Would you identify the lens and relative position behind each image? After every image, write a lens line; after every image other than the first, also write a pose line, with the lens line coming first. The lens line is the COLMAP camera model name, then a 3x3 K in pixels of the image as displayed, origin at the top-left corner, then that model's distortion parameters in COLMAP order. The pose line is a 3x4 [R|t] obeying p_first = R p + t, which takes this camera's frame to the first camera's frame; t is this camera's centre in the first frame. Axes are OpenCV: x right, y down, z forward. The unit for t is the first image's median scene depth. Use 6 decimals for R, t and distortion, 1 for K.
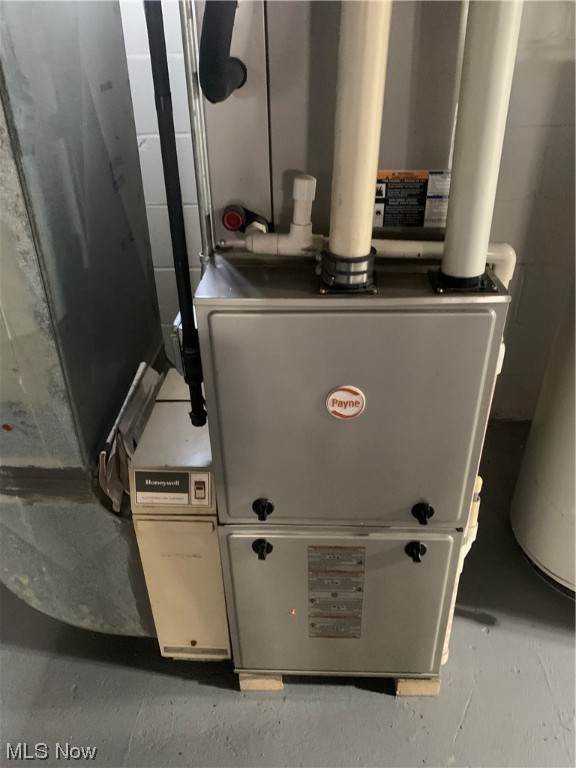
lens RADIAL K [[592.1, 0, 287.7], [0, 592.1, 387.8], [0, 0, 1]] dist [0.027267, -0.030650]
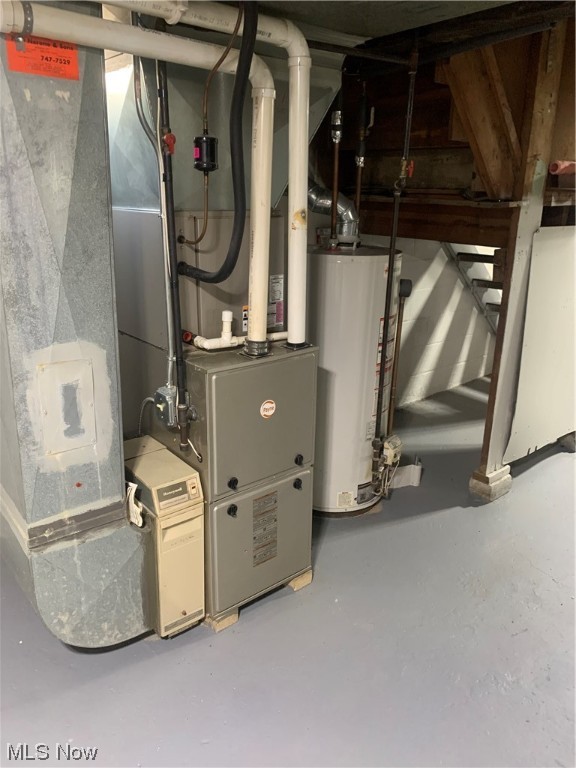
lens RADIAL K [[592.1, 0, 287.8], [0, 592.1, 382.0], [0, 0, 1]] dist [0.027267, -0.030650]
pose [[0.727517, -0.171192, 0.664388, -1.017513], [0.321214, 0.940672, -0.109354, 0.154653], [-0.606251, 0.292968, 0.739344, -0.510925]]
